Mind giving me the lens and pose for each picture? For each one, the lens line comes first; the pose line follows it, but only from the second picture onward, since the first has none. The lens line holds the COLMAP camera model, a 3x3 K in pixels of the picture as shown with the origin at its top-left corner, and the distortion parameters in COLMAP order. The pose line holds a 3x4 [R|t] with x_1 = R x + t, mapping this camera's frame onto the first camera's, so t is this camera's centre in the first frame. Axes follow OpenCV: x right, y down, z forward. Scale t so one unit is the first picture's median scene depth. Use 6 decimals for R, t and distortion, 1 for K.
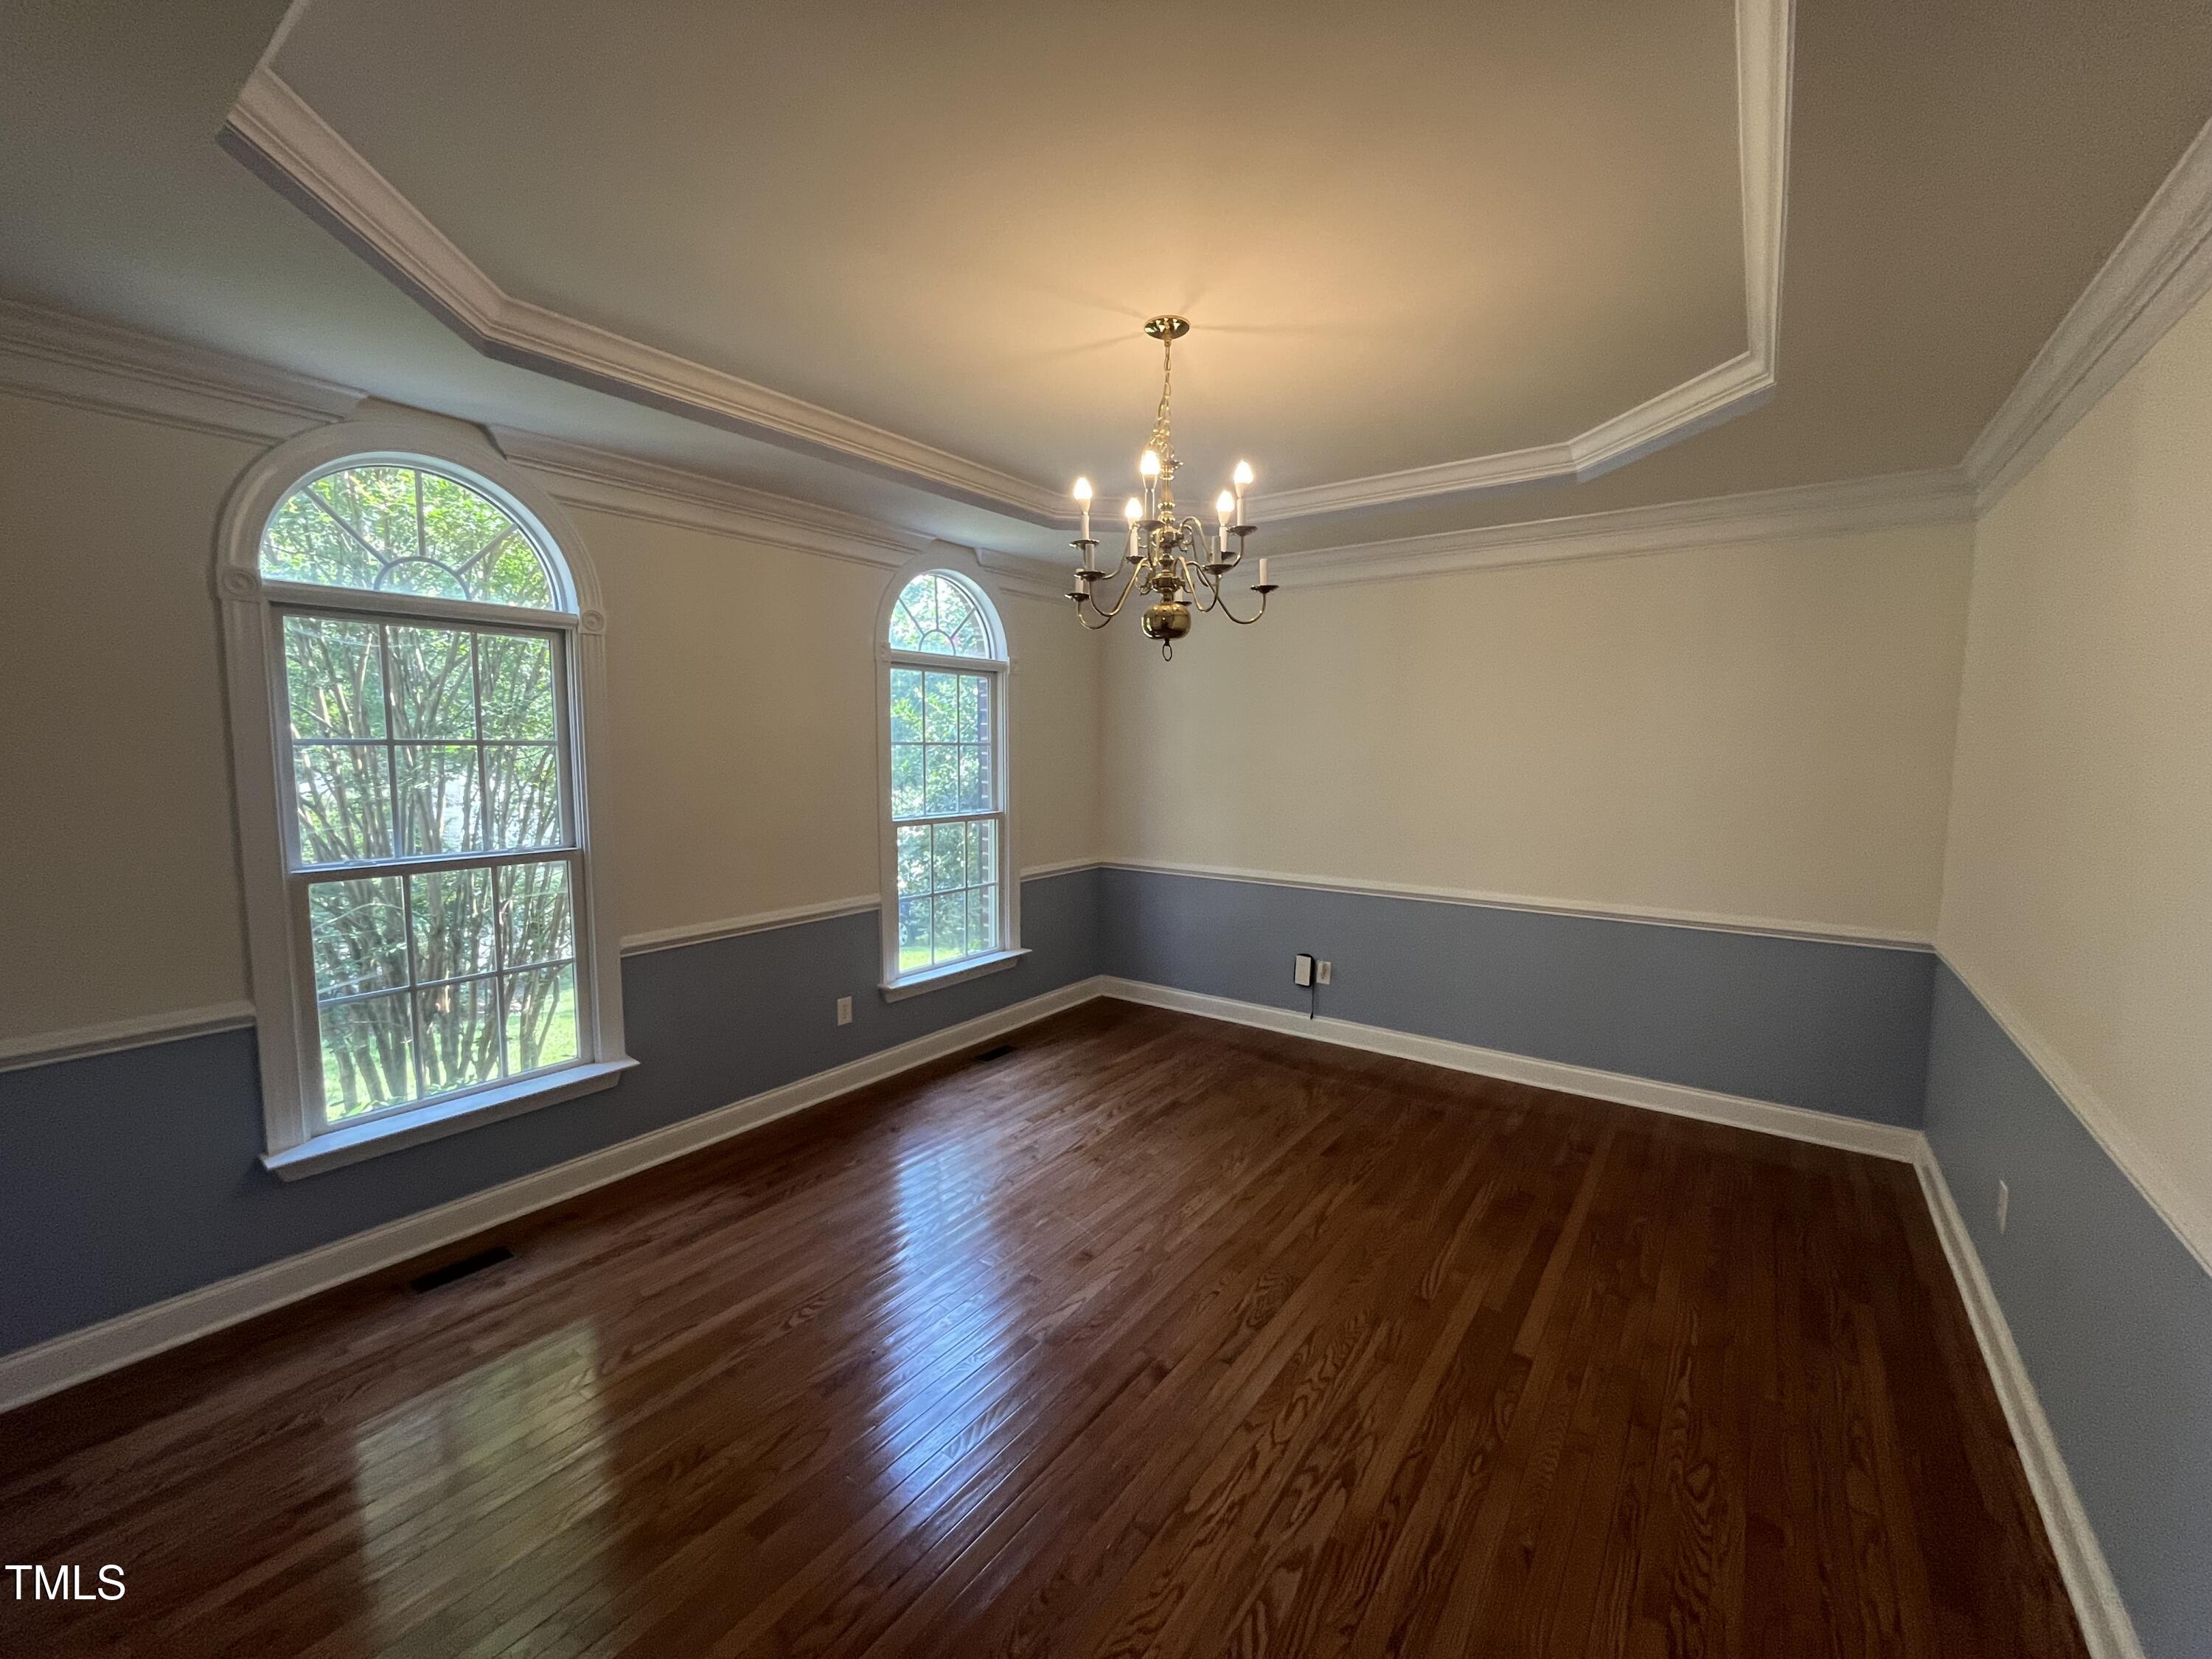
lens RADIAL K [[892.3, 0, 1103.4], [0, 892.3, 827.8], [0, 0, 1]] dist [-0.000234, 0.000081]
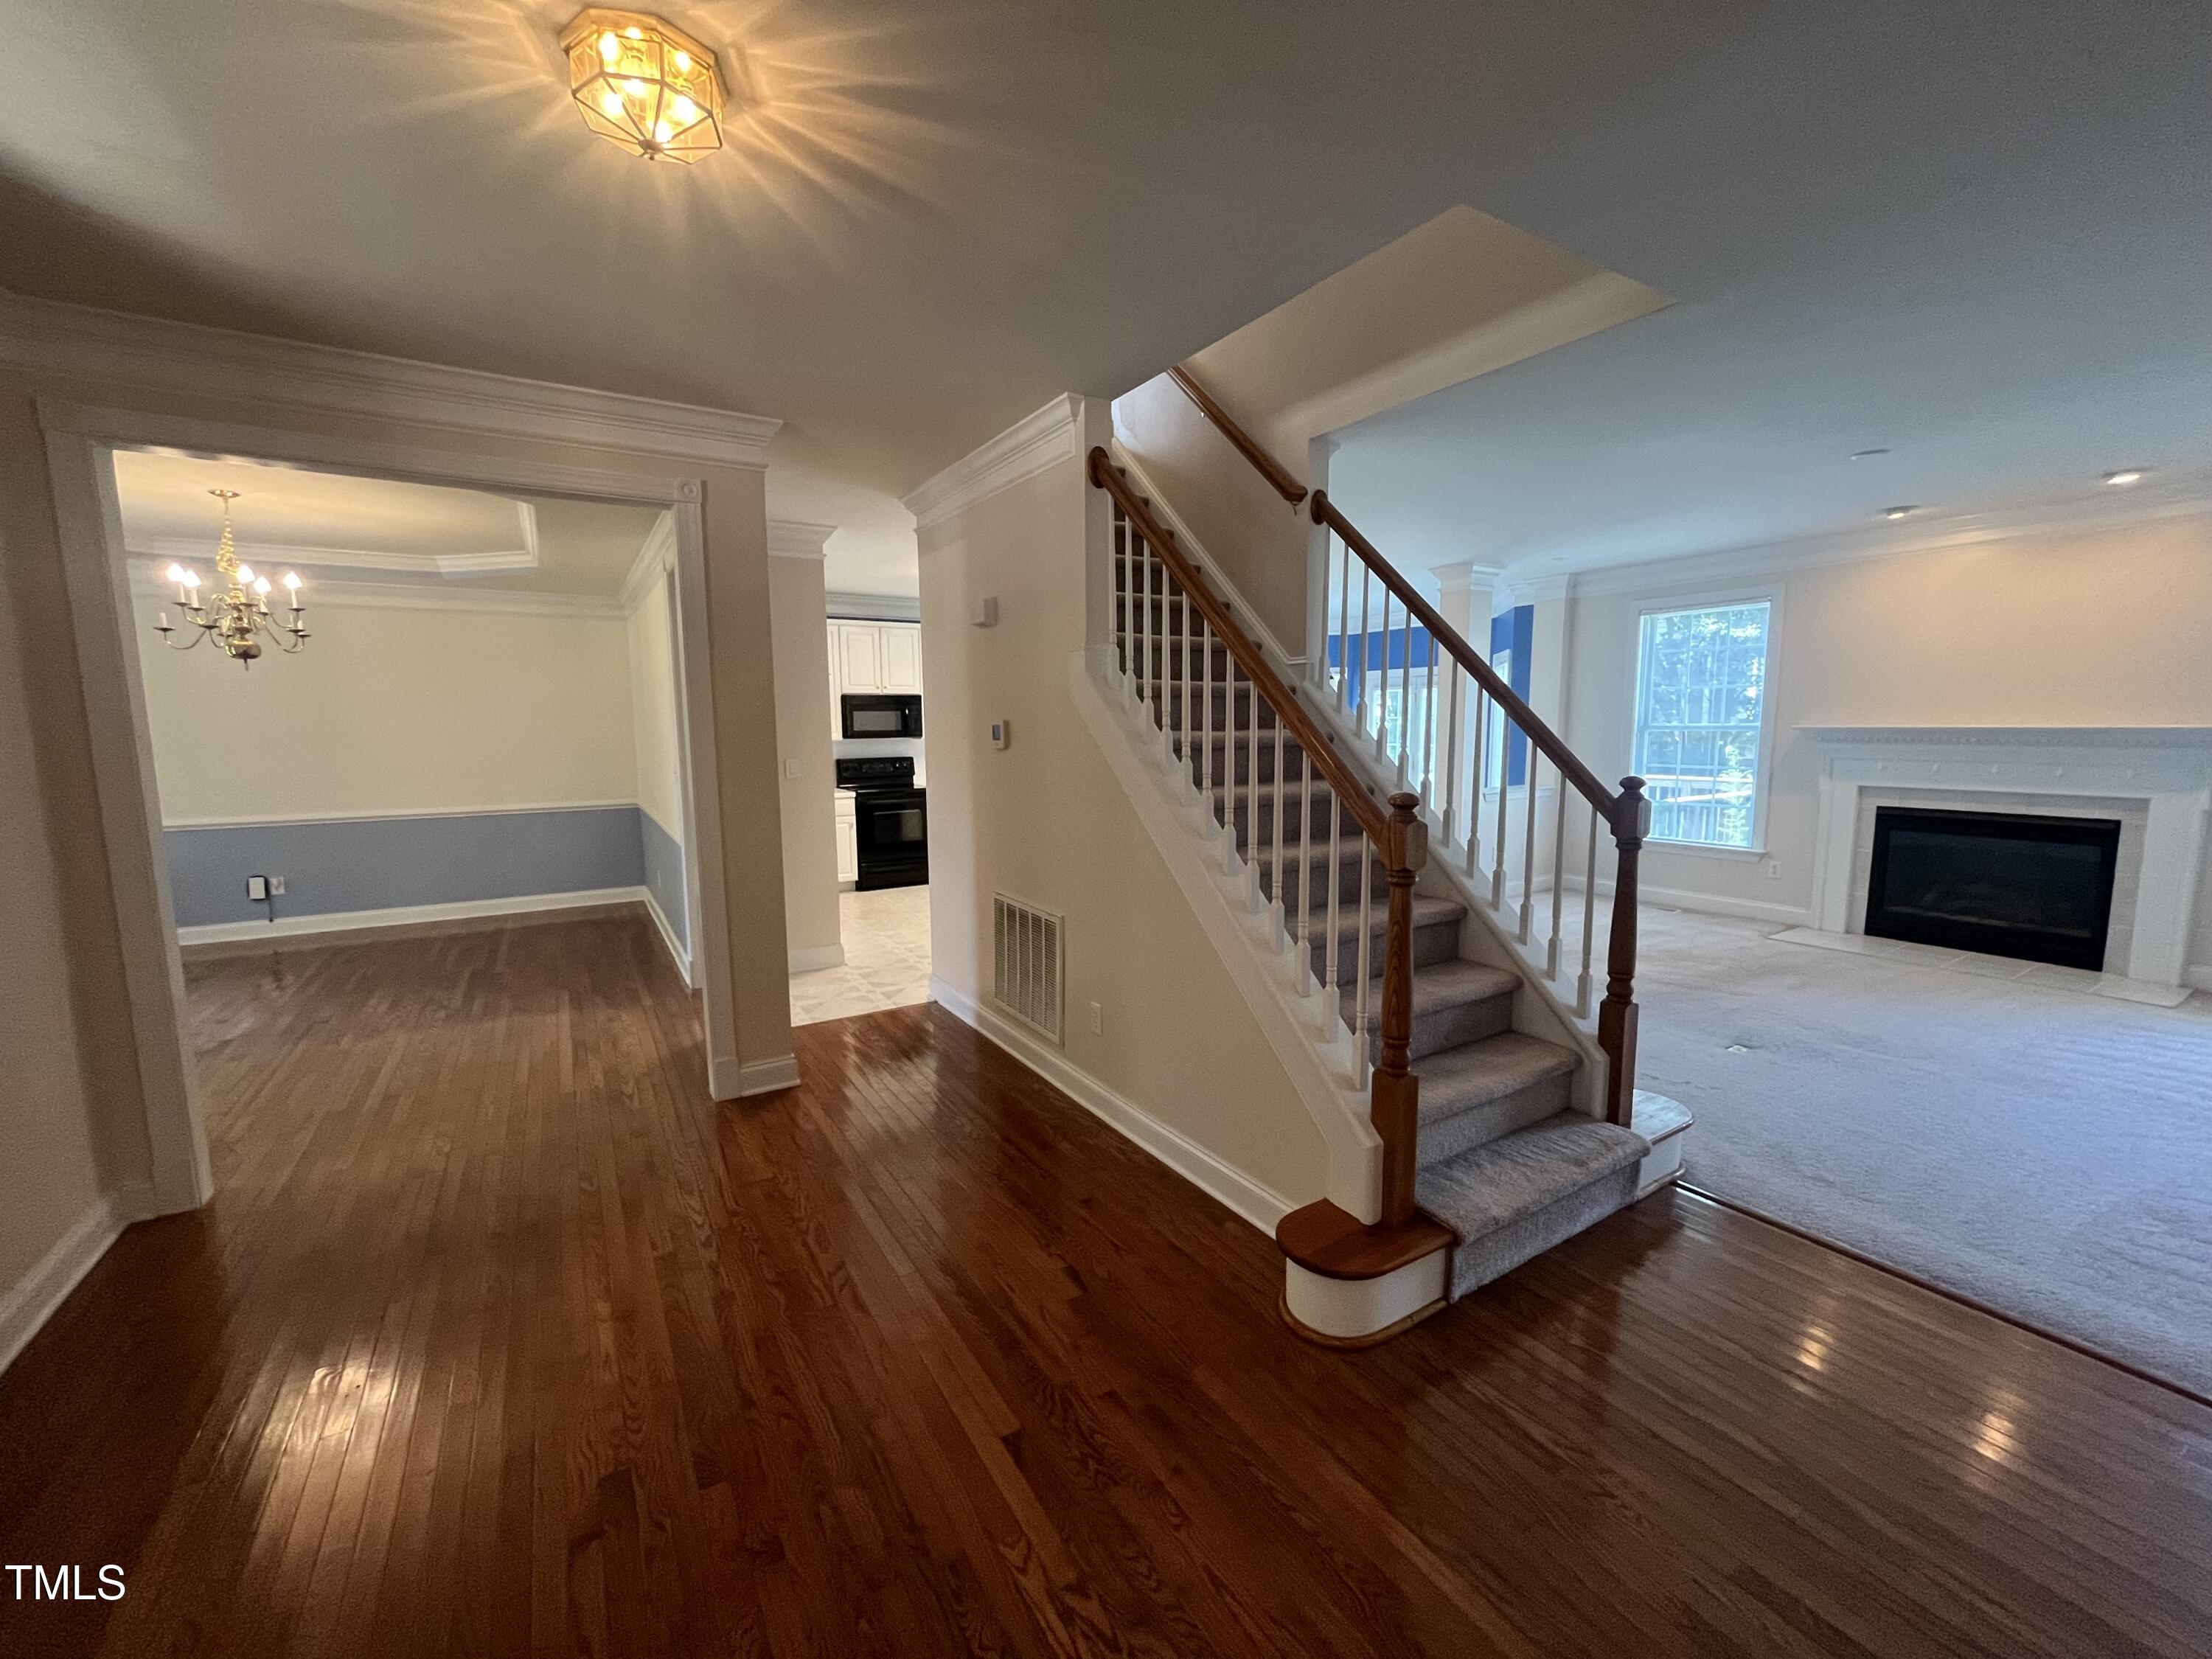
lens RADIAL K [[892.3, 0, 1103.4], [0, 892.3, 827.8], [0, 0, 1]] dist [-0.000234, 0.000081]
pose [[0.377077, -0.116979, 0.918765, -0.757628], [0.096185, 0.991574, 0.086774, 0.111451], [-0.921174, 0.055651, 0.385151, -1.015057]]
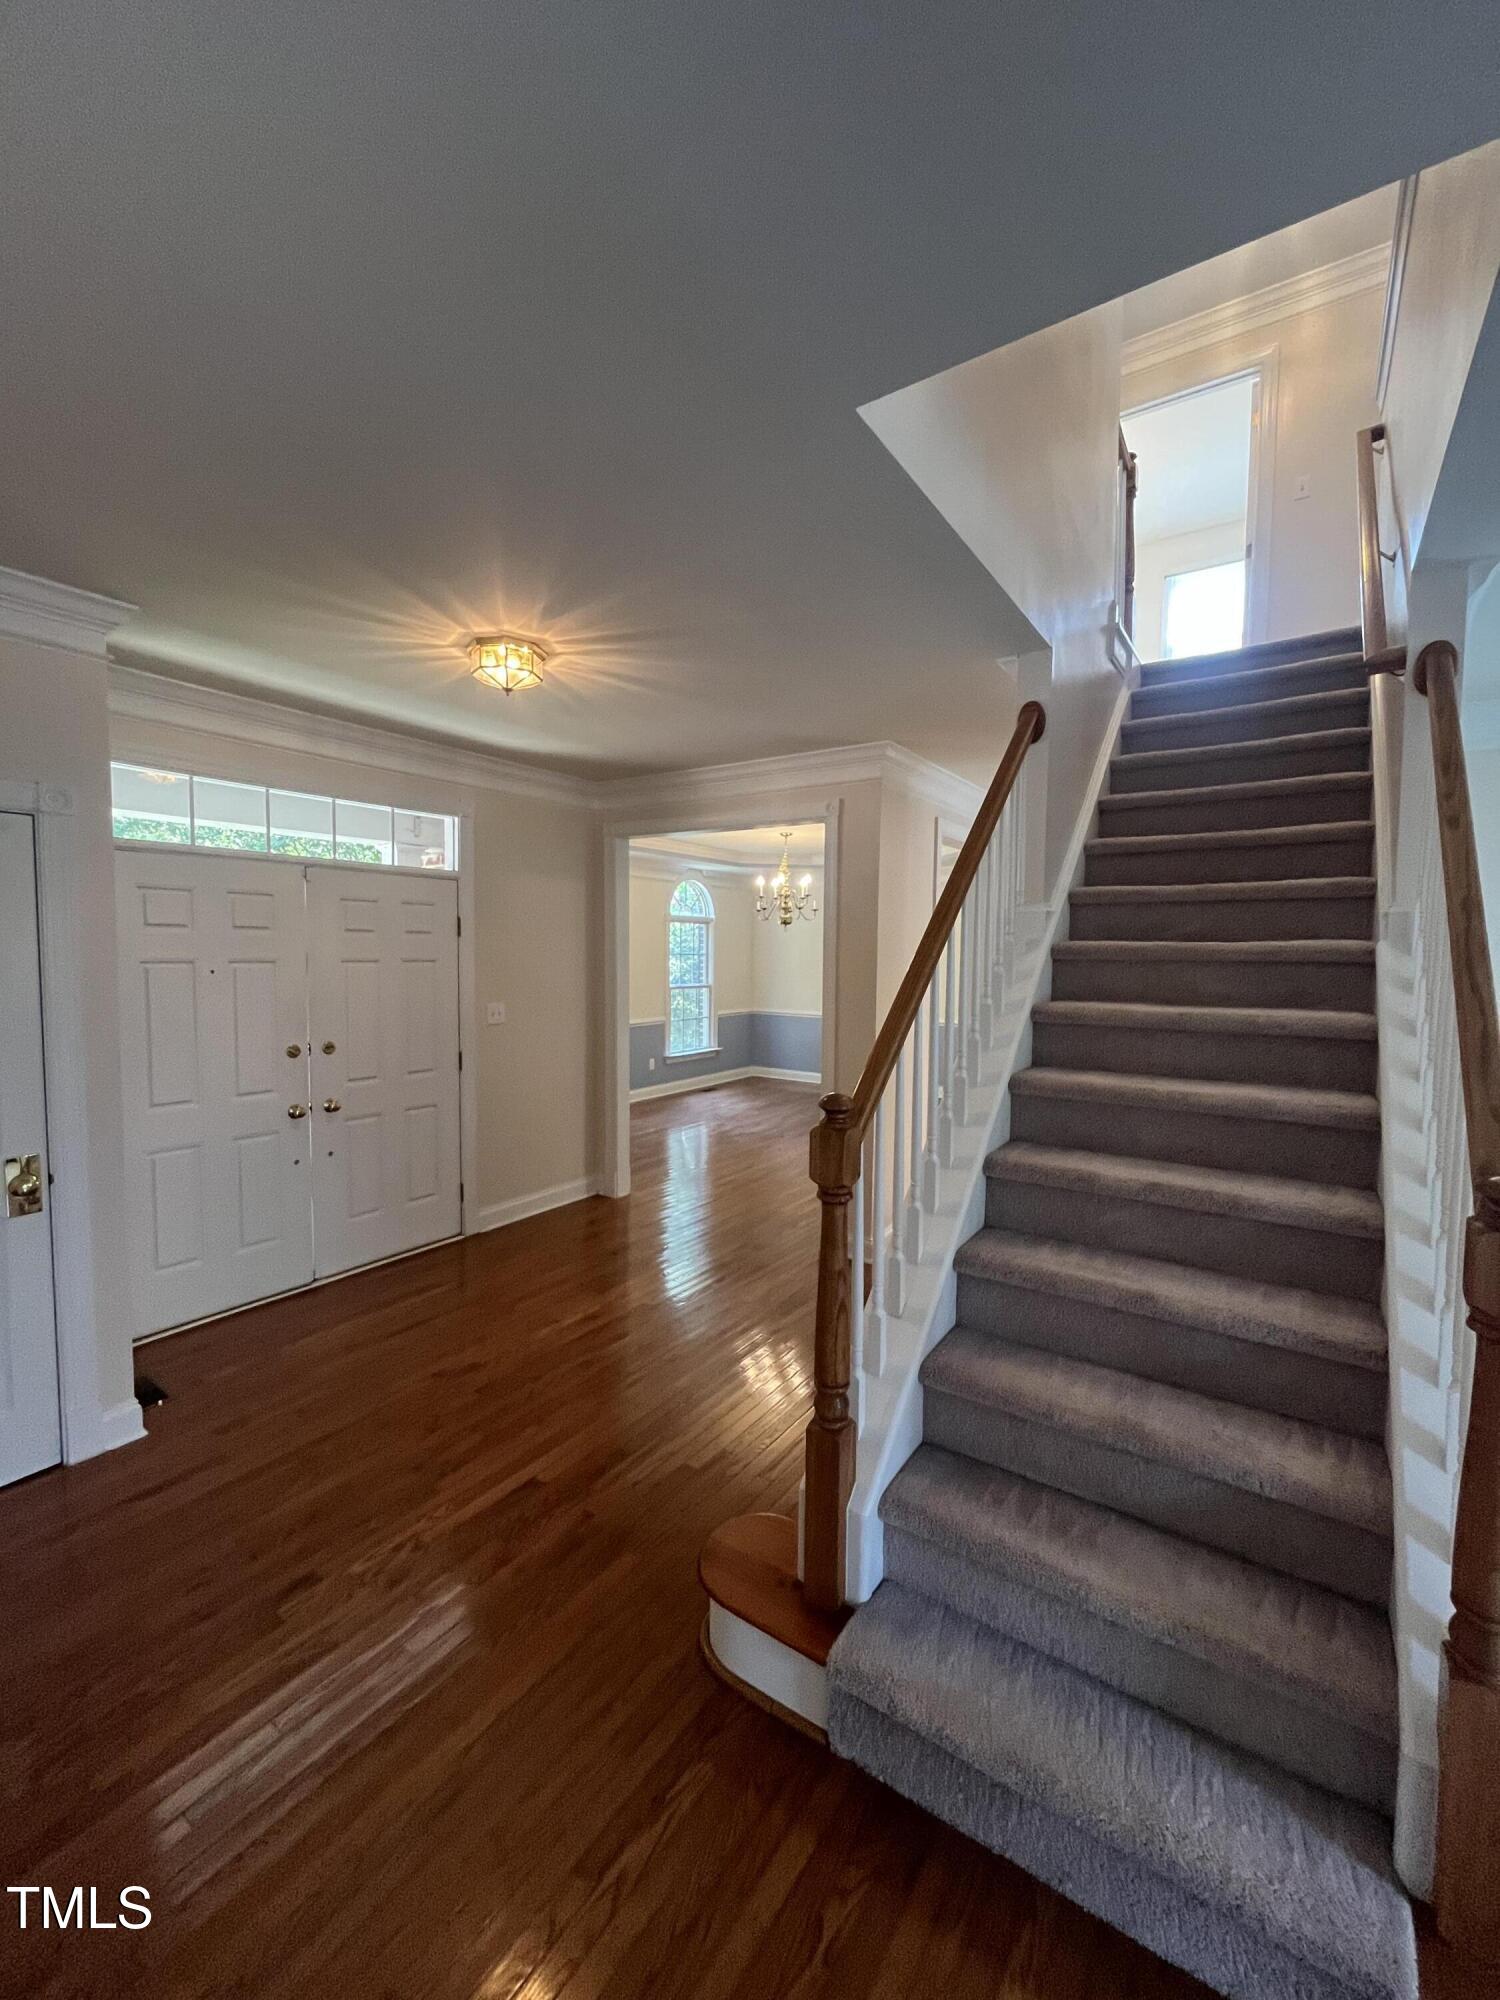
lens RADIAL K [[806.8, 0, 750.0], [0, 806.8, 1000.0], [0, 0, 1]] dist [-0.000234, 0.000081]
pose [[0.999448, 0.004456, 0.032911, -0.119736], [-0.003445, 0.999522, -0.030708, 0.120559], [-0.033032, 0.030577, 0.998986, -1.489145]]
